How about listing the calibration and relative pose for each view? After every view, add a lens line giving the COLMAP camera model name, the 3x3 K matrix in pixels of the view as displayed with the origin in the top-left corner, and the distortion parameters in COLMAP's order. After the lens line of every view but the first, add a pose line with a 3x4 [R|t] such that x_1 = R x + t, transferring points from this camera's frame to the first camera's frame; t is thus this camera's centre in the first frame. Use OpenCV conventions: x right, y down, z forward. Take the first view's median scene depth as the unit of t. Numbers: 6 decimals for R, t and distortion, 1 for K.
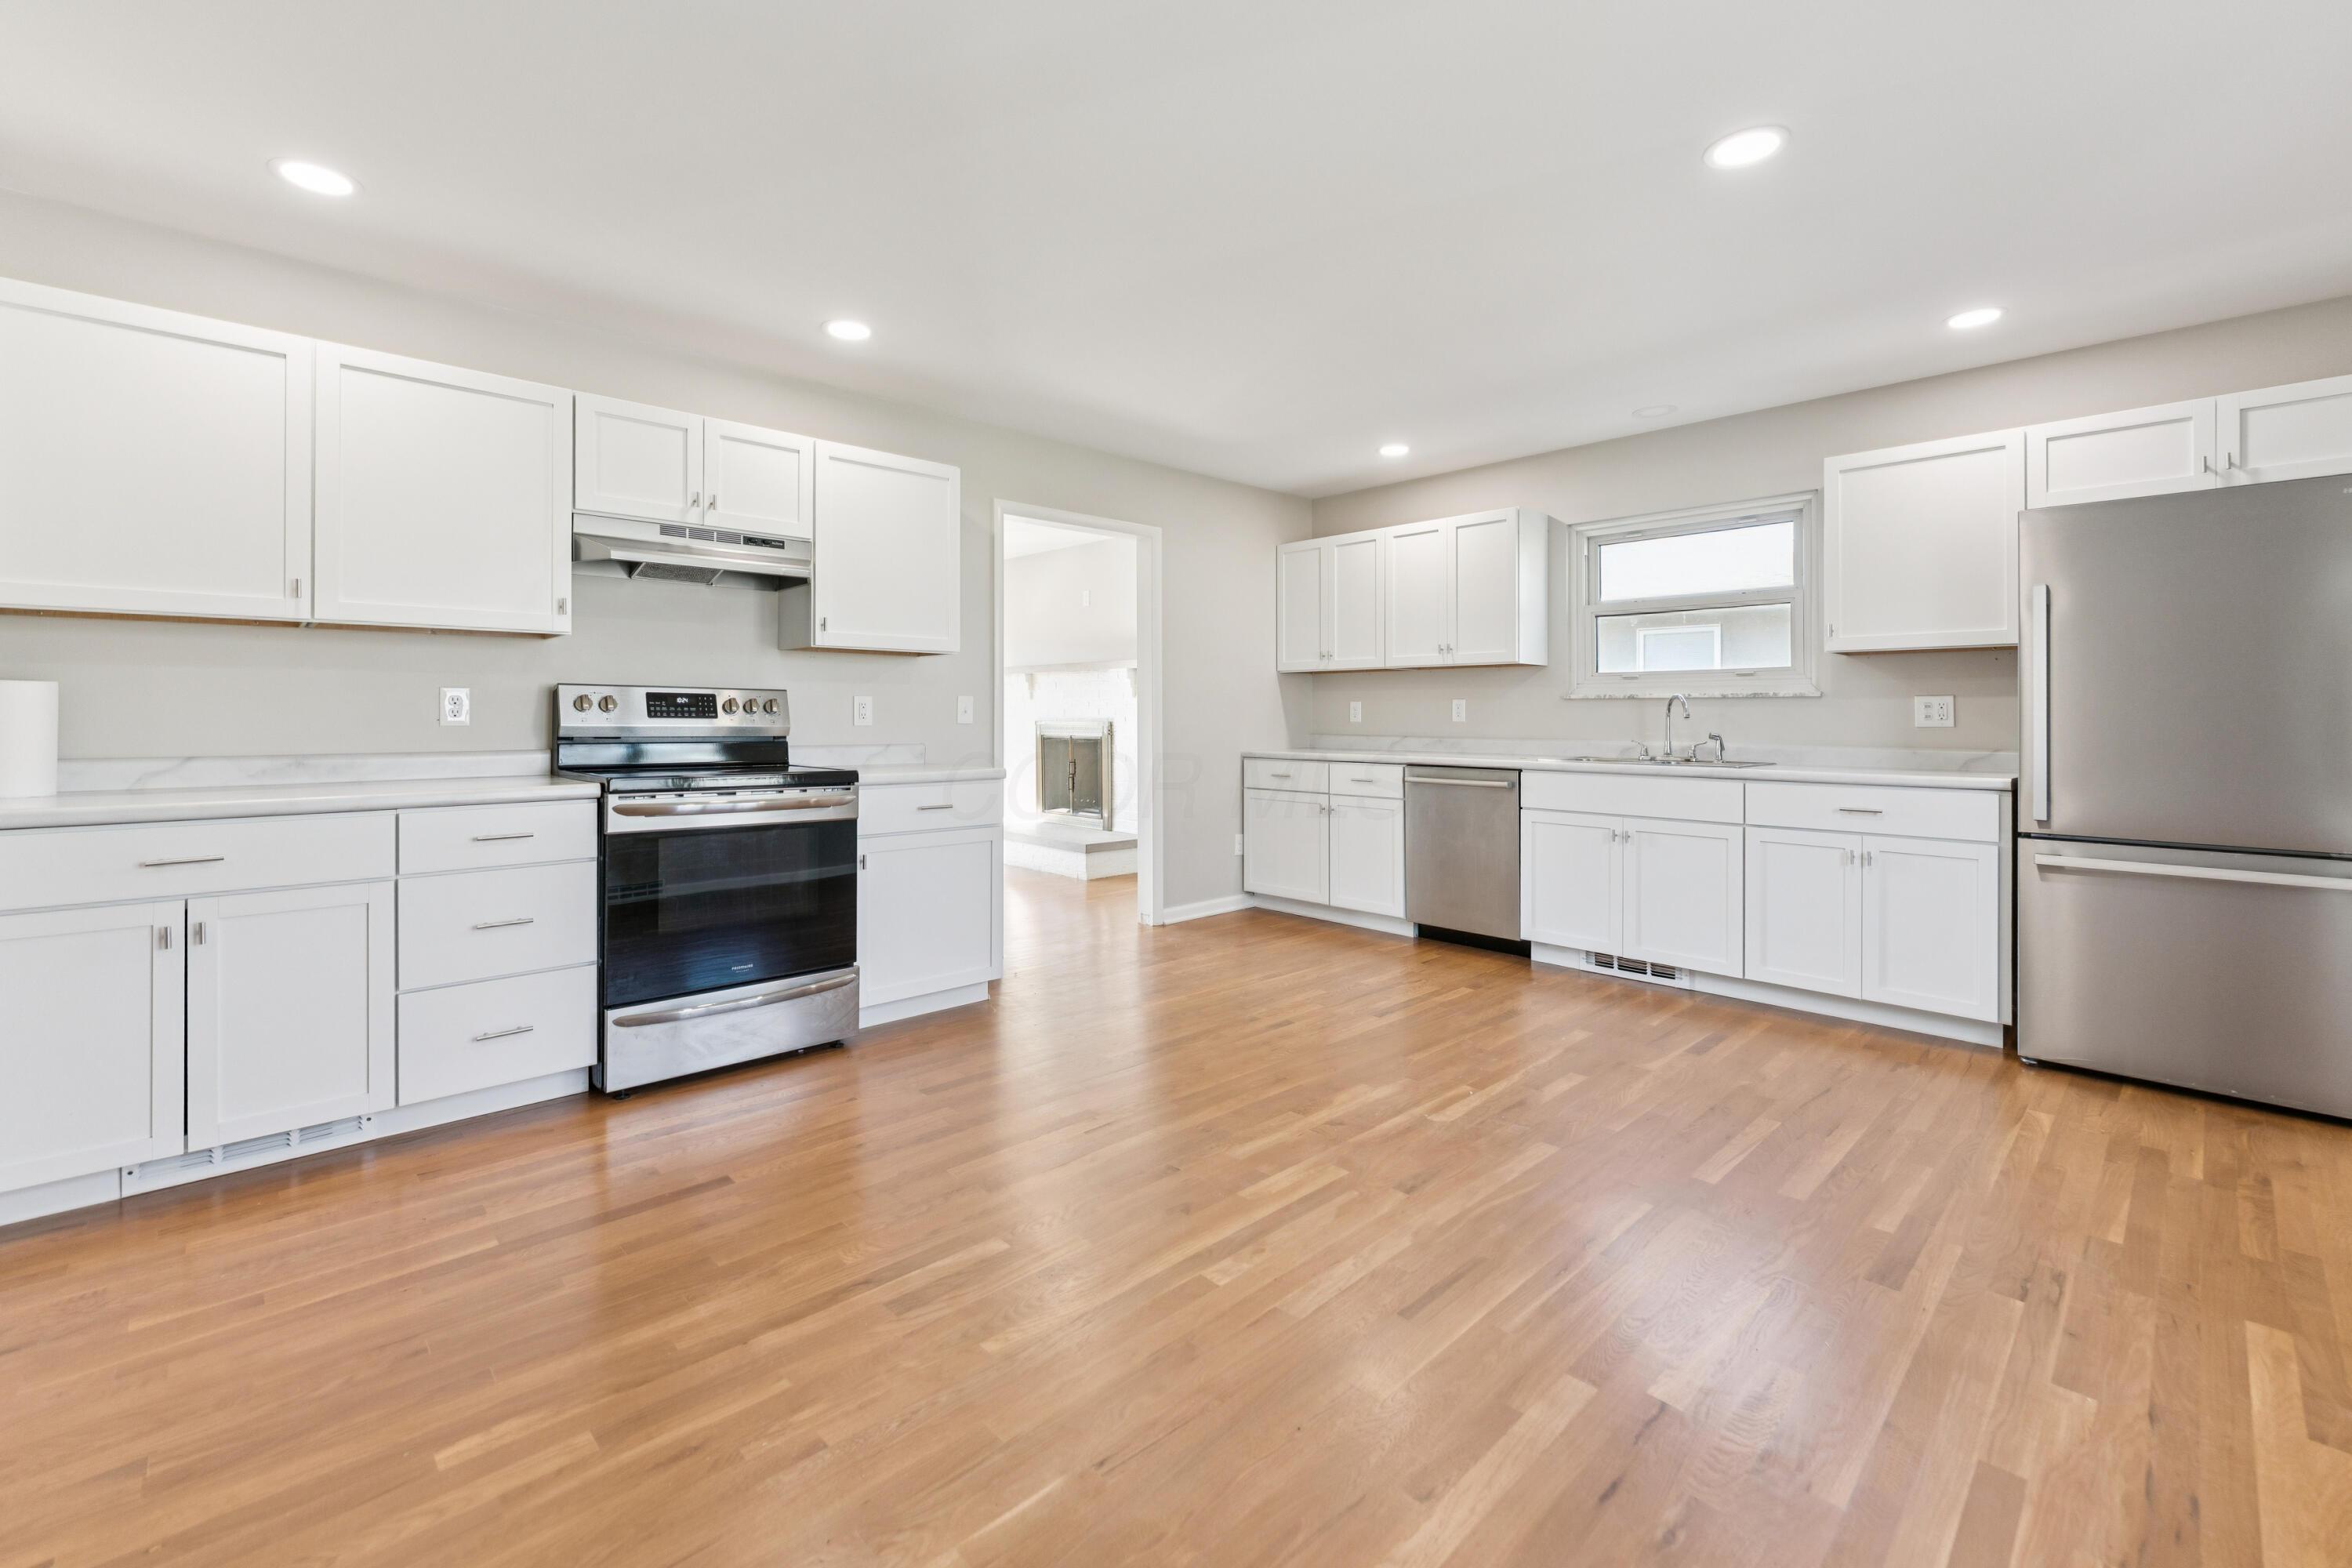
lens RADIAL K [[989.2, 0, 1172.9], [0, 989.2, 714.0], [0, 0, 1]] dist [0.000373, -0.000124]
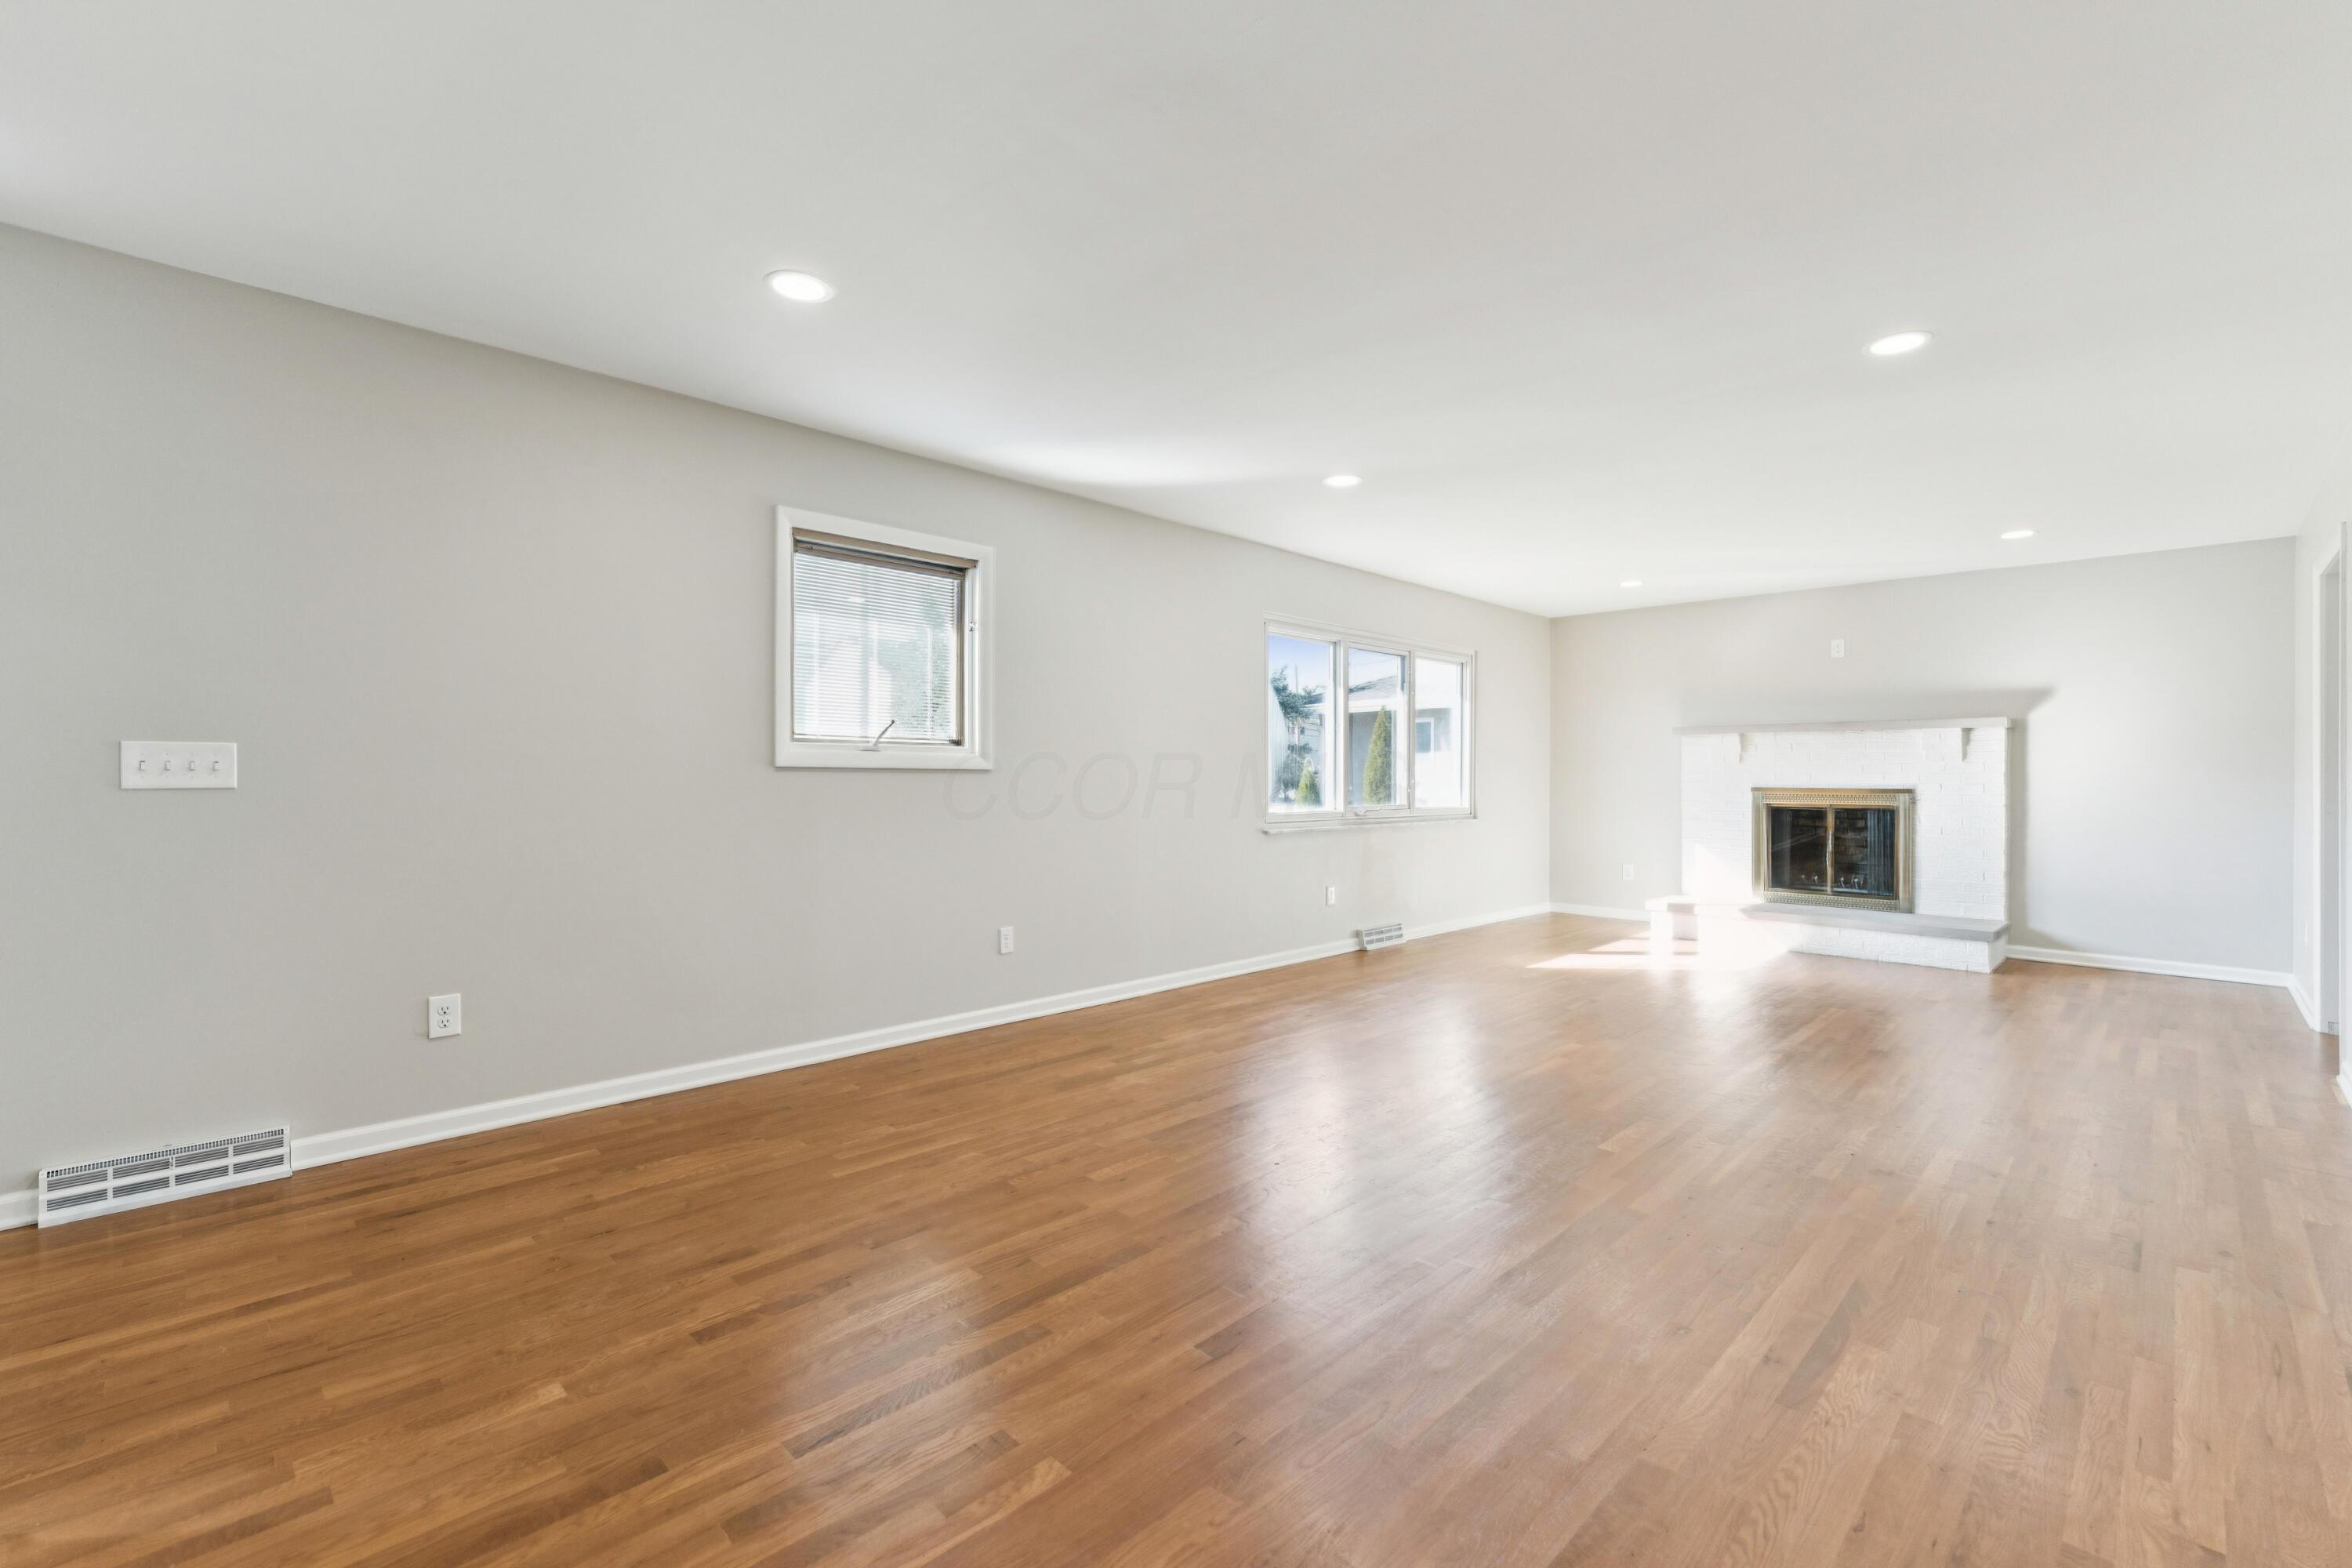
lens RADIAL K [[1008.6, 0, 1182.0], [0, 1008.6, 772.7], [0, 0, 1]] dist [-0.000335, -0.000650]
pose [[0.999578, 0.004160, 0.028742, -1.298073], [-0.004087, 0.999988, -0.002588, -0.002695], [-0.028752, 0.002470, 0.999584, 0.223591]]
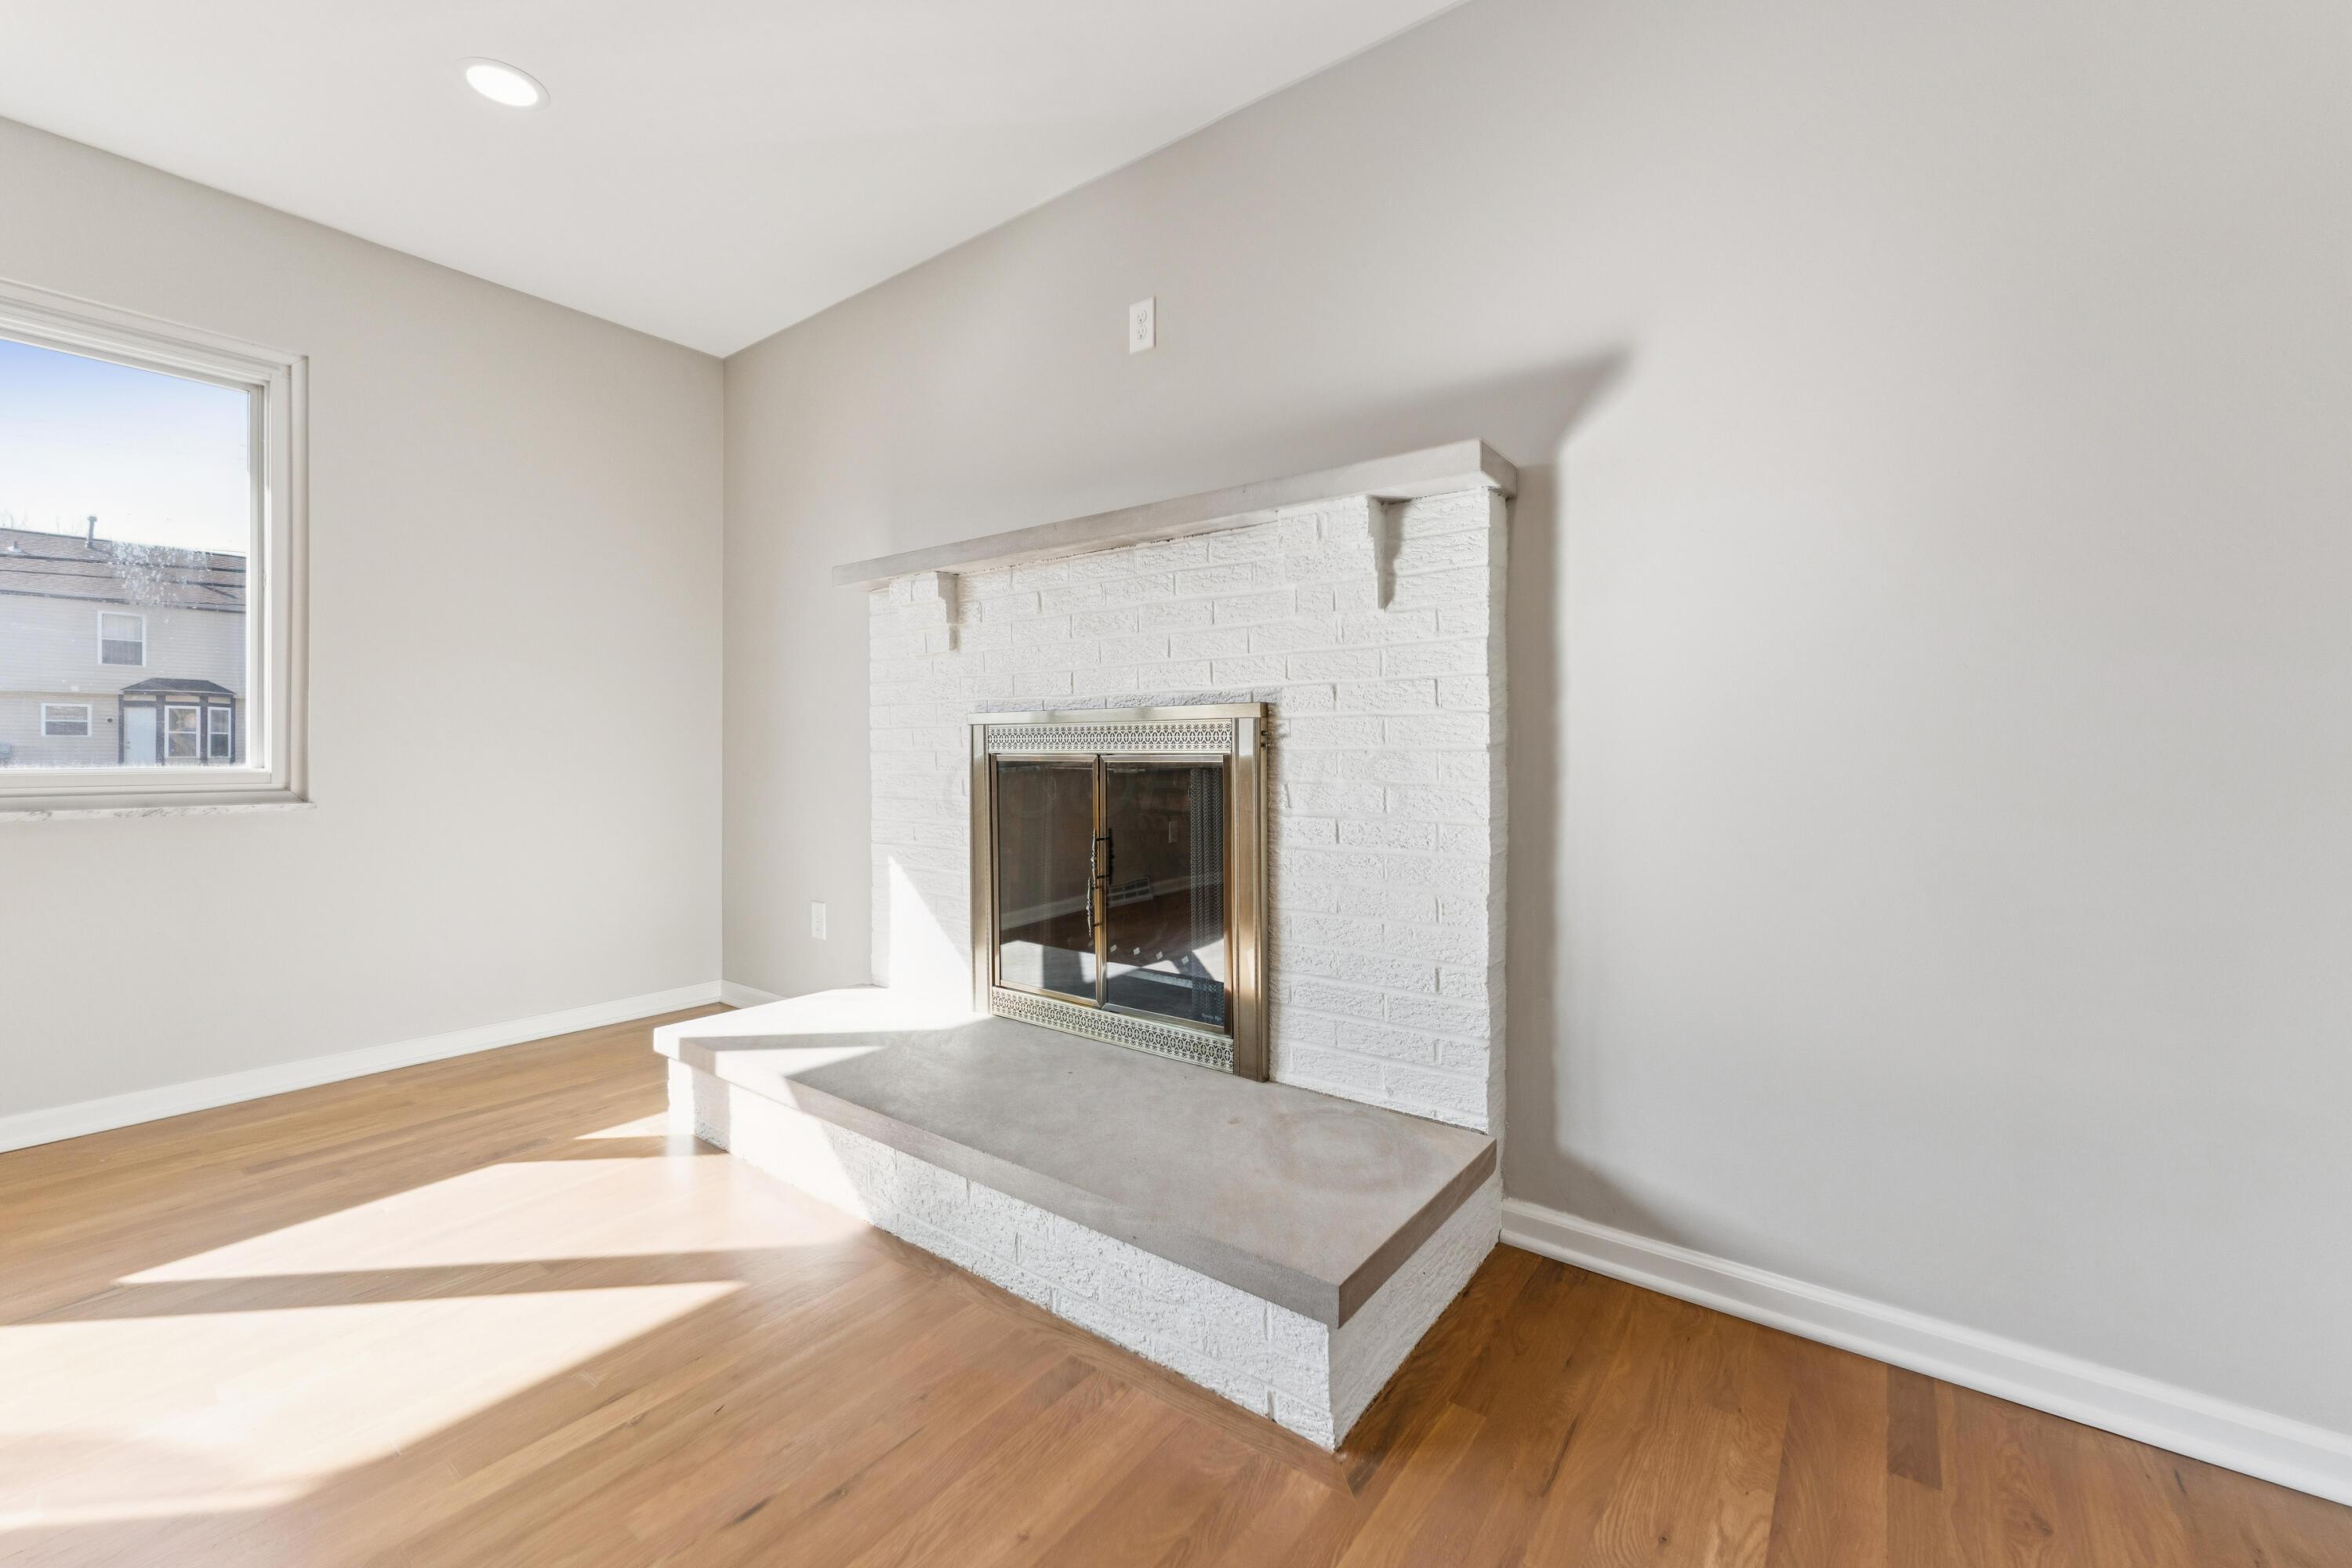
lens RADIAL K [[961.6, 0, 1168.8], [0, 961.6, 751.2], [0, 0, 1]] dist [-0.000079, 0.000042]
pose [[0.986270, -0.000796, 0.165137, -0.243308], [0.000916, 0.999999, -0.000654, 0.038923], [-0.165136, 0.000797, 0.986270, 1.286484]]
